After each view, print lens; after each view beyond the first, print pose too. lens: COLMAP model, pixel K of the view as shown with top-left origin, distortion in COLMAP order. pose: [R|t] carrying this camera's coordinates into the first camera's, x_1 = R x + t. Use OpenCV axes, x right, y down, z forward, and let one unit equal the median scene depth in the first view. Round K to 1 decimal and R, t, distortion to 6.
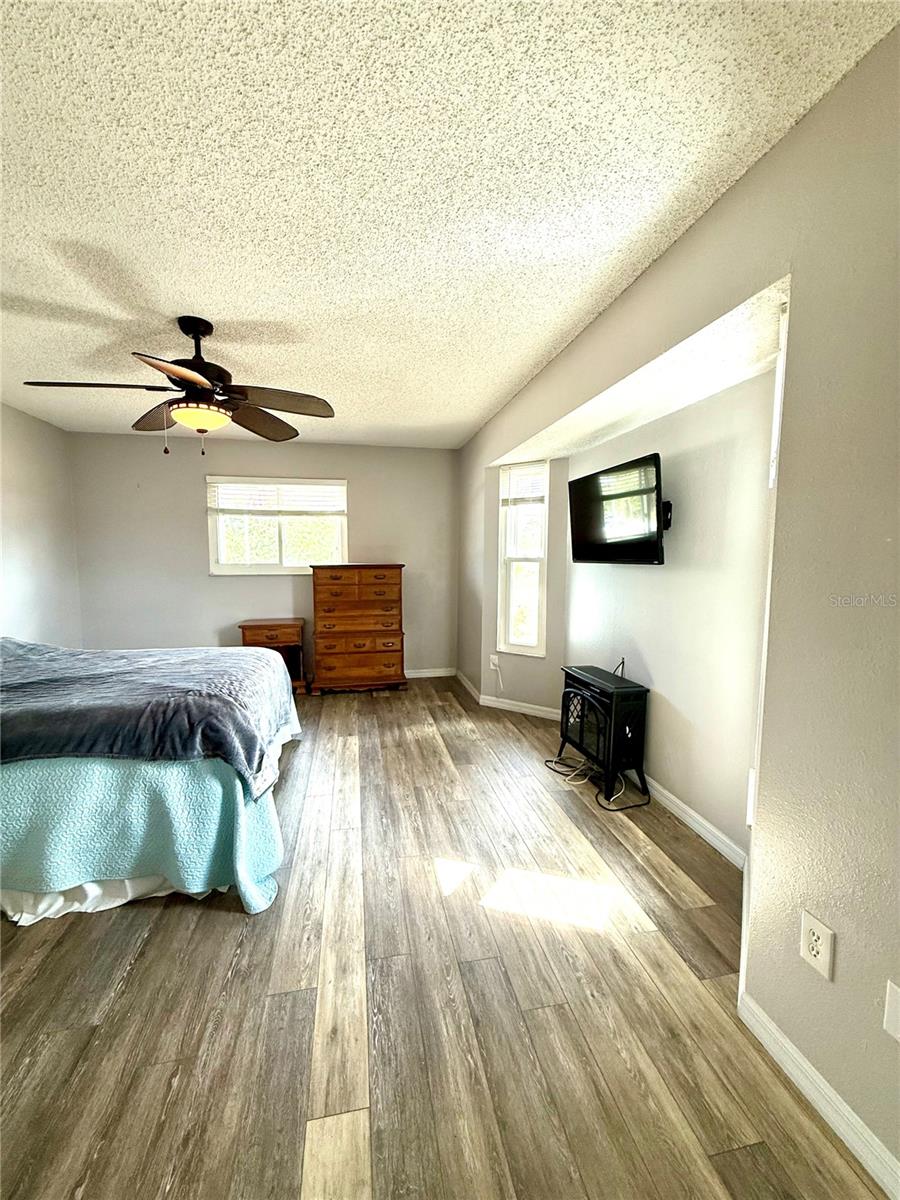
lens RADIAL K [[481.0, 0, 447.6], [0, 481.0, 598.4], [0, 0, 1]] dist [0.004111, 0.000359]
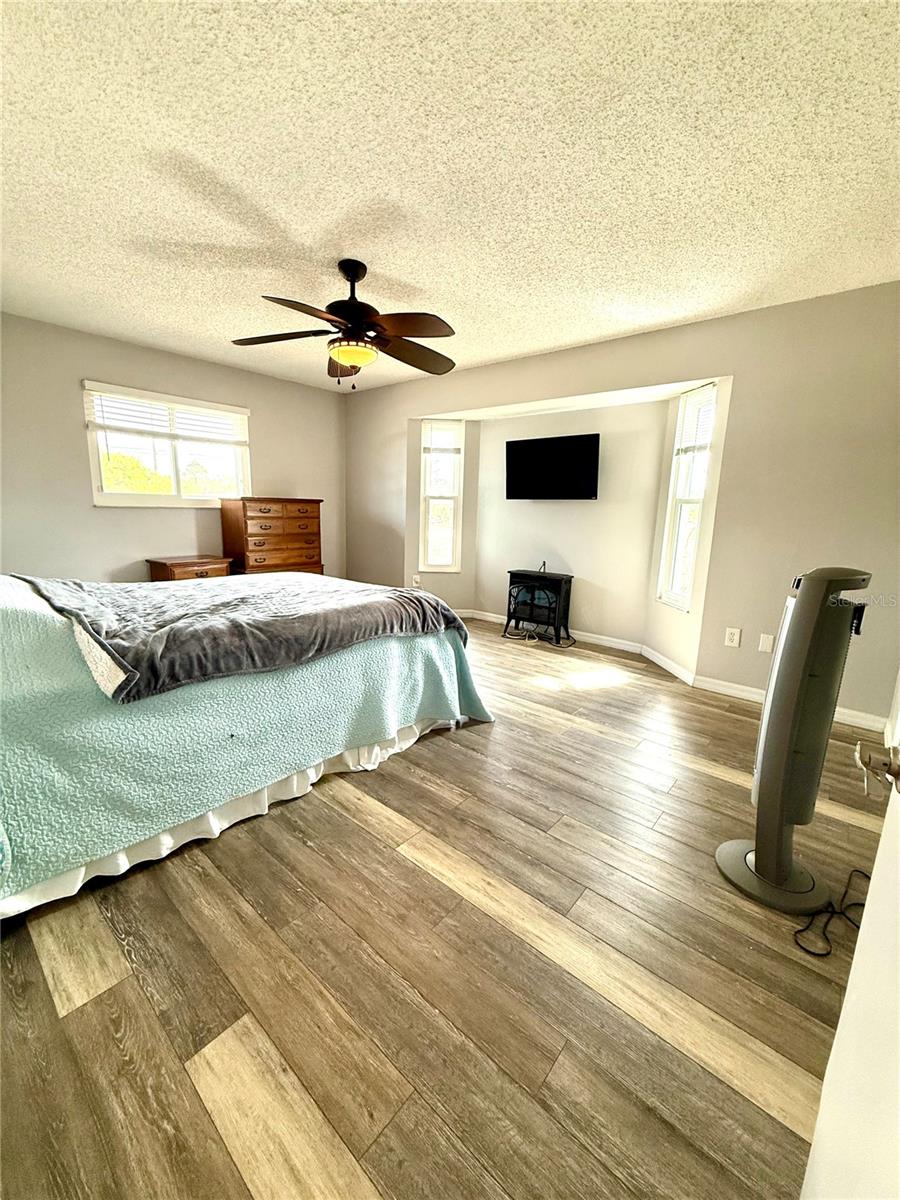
lens RADIAL K [[481.0, 0, 448.5], [0, 481.0, 600.5], [0, 0, 1]] dist [0.004111, 0.000359]
pose [[0.786072, -0.099426, 0.610086, -0.673049], [0.033258, 0.992352, 0.118873, 0.042369], [-0.617239, -0.073153, 0.783368, -0.038566]]
